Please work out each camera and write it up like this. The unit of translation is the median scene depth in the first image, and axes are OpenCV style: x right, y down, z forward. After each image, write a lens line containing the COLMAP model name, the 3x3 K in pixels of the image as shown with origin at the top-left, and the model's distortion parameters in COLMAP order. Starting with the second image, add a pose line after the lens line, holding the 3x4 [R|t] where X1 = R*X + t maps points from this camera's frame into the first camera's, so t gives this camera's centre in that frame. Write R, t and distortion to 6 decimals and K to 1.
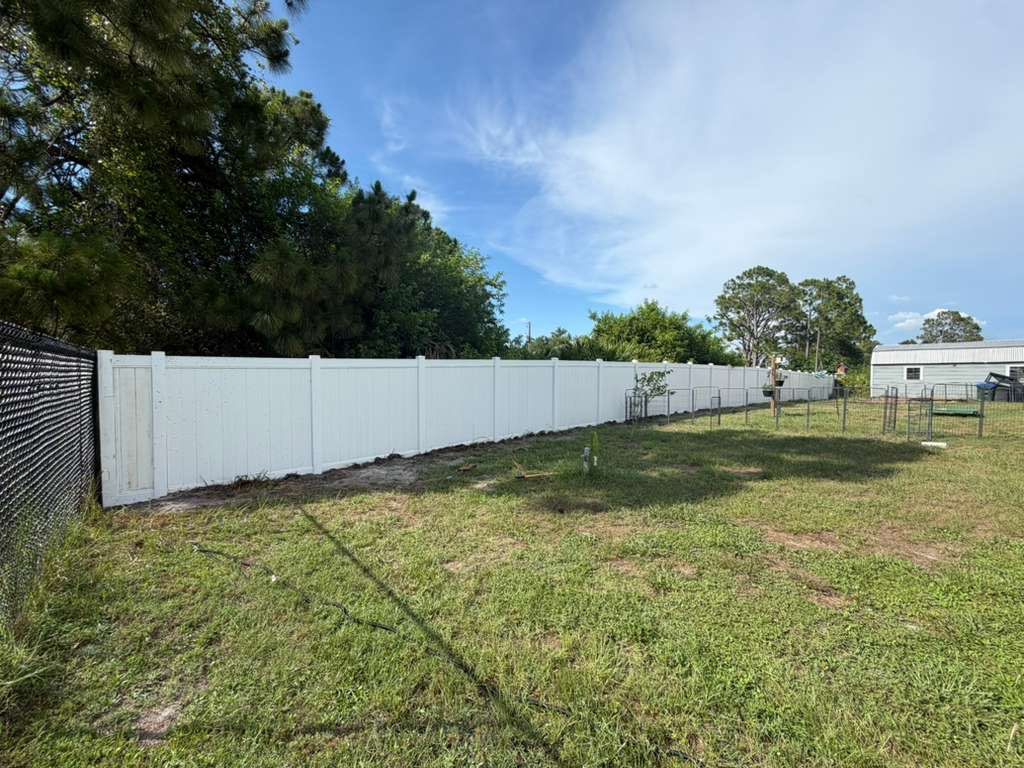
lens RADIAL K [[426.1, 0, 512.0], [0, 426.1, 384.0], [0, 0, 1]] dist [-0.000214, 0.000079]
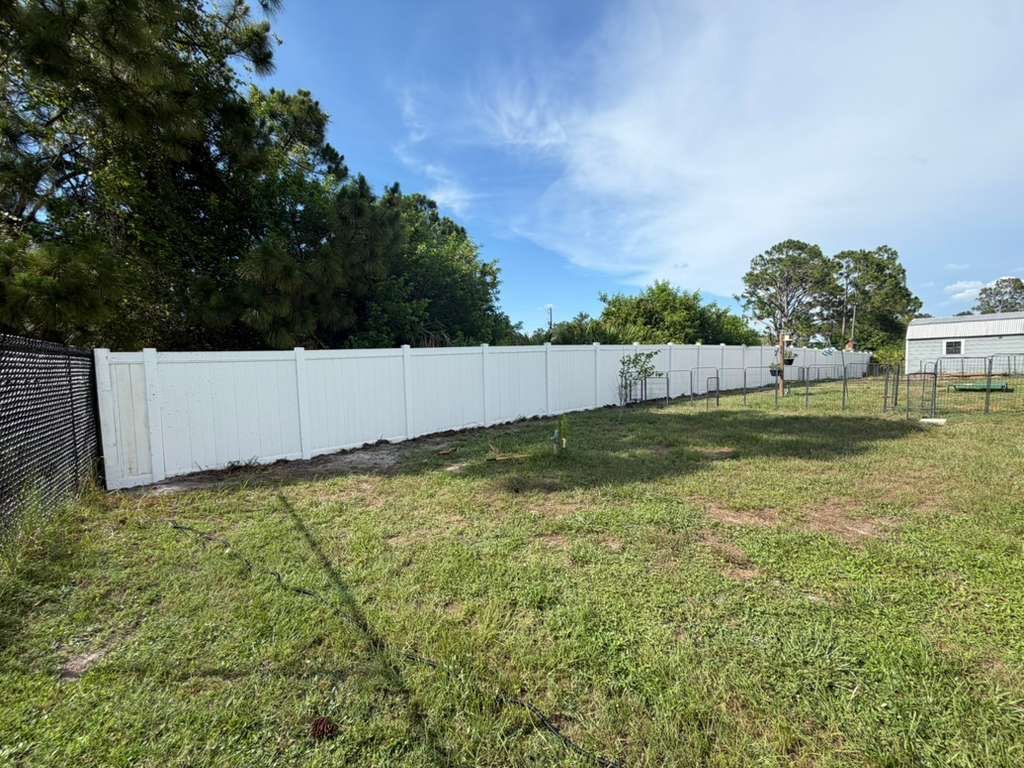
lens RADIAL K [[427.3, 0, 512.0], [0, 427.3, 384.0], [0, 0, 1]] dist [0.001508, 0.000006]
pose [[0.997053, -0.024764, -0.072604, 0.134472], [0.026872, 0.999241, 0.028211, 0.007377], [0.071850, -0.030079, 0.996962, -0.018436]]
